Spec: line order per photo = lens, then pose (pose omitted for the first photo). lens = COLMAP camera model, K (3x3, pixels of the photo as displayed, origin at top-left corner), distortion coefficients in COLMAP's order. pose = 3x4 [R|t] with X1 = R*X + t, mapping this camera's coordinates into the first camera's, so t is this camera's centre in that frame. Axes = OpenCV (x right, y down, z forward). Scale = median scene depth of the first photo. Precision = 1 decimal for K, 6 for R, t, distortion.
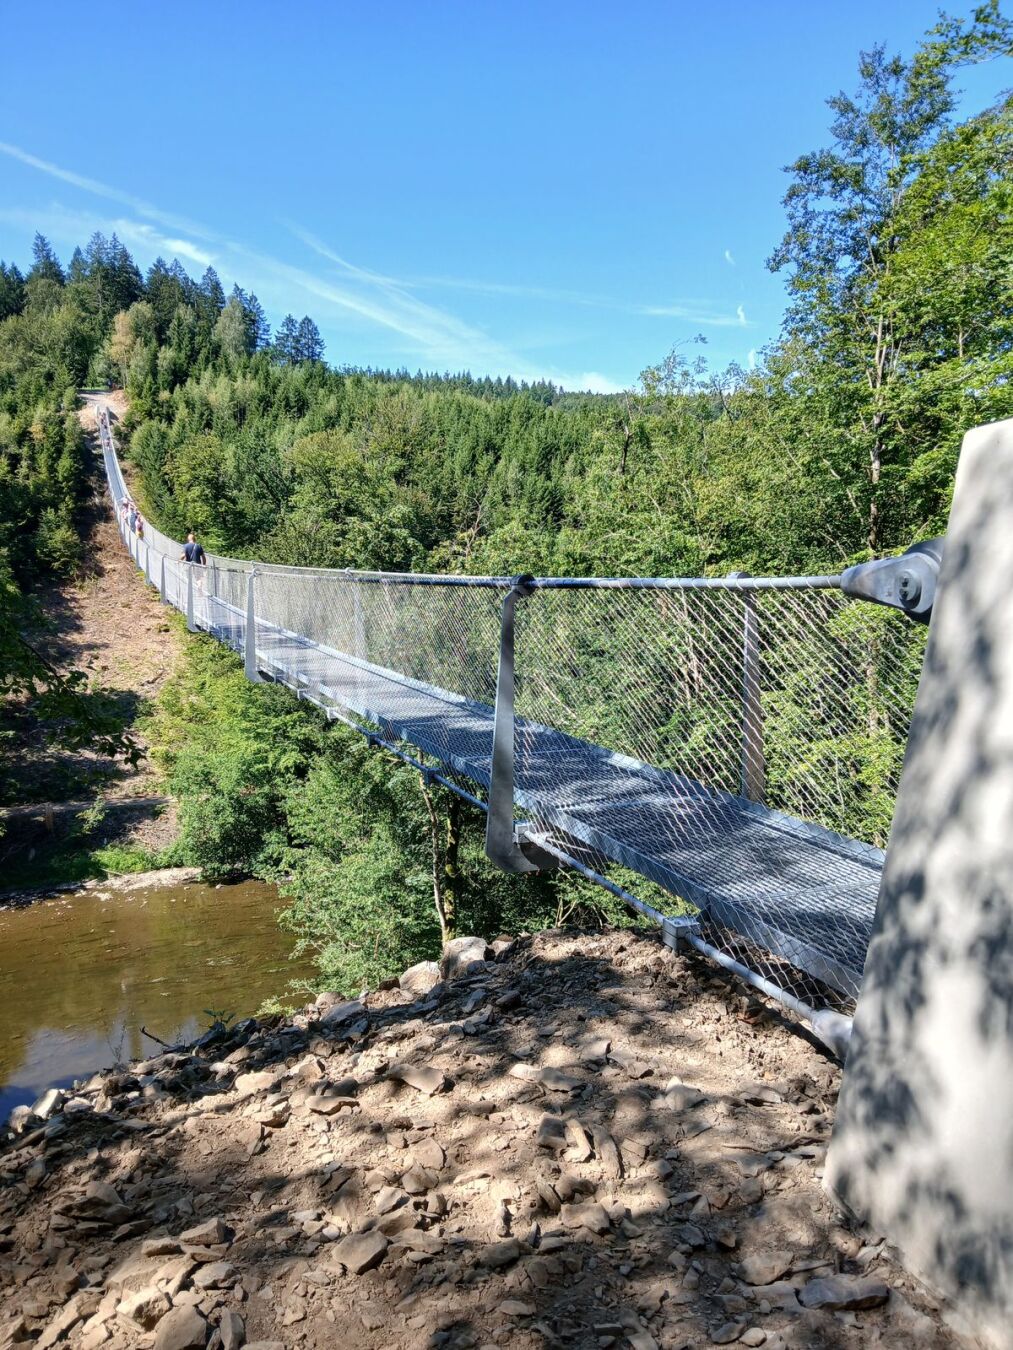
lens RADIAL K [[1289.9, 0, 506.5], [0, 1289.9, 675.0], [0, 0, 1]] dist [-0.001109, 0.028537]
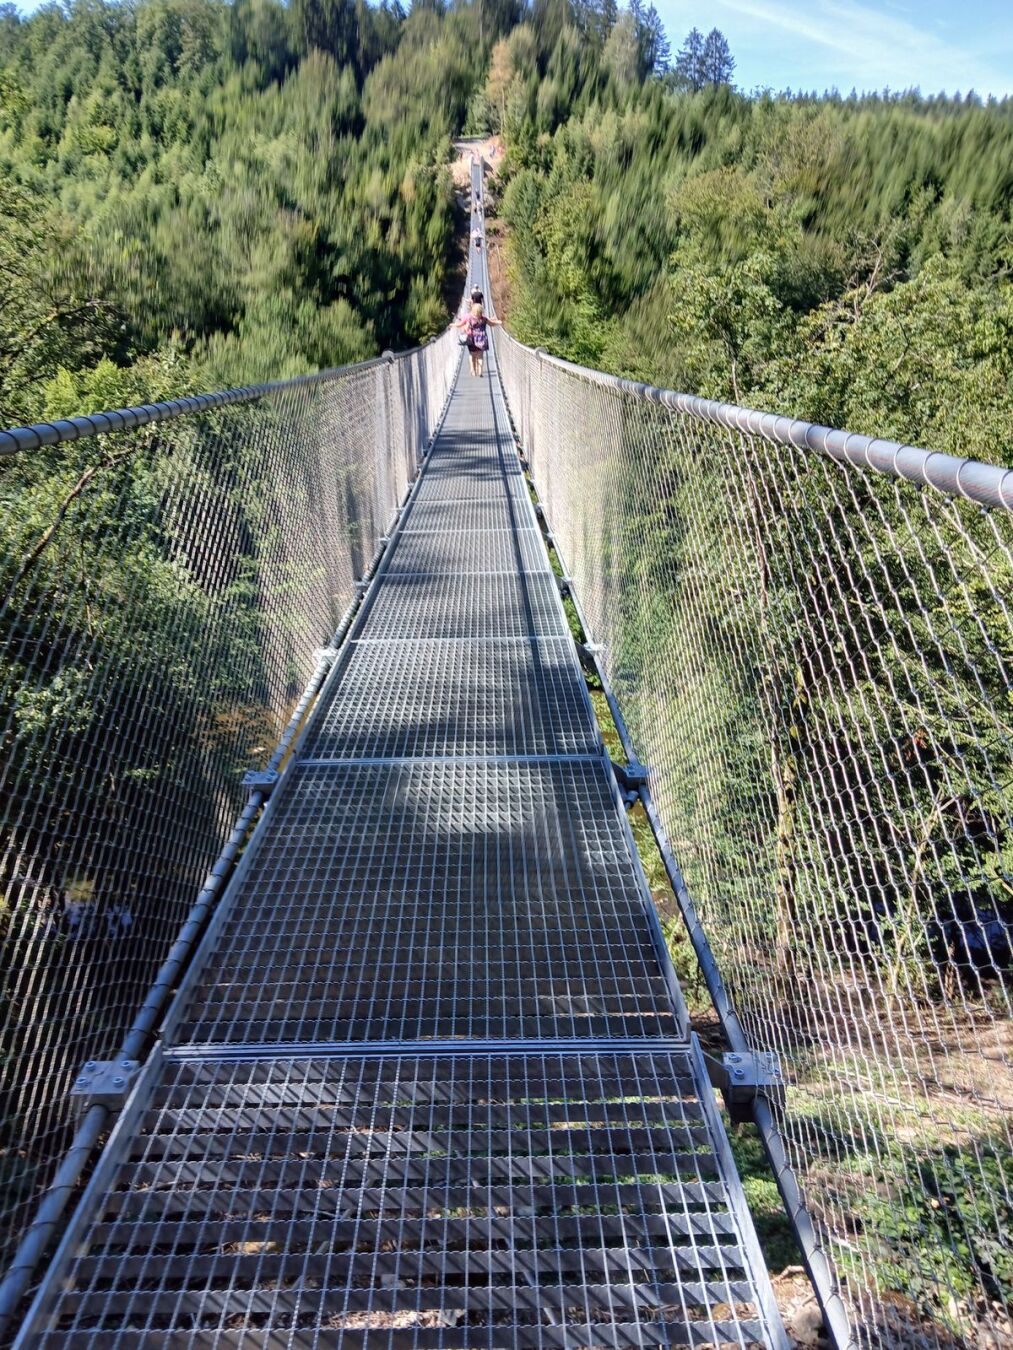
lens RADIAL K [[1289.9, 0, 506.5], [0, 1289.9, 675.0], [0, 0, 1]] dist [-0.001109, 0.028537]
pose [[0.943430, 0.071459, -0.323781, 0.019789], [-0.015288, 0.984837, 0.172809, -0.010486], [0.331220, -0.158083, 0.930217, 0.124950]]
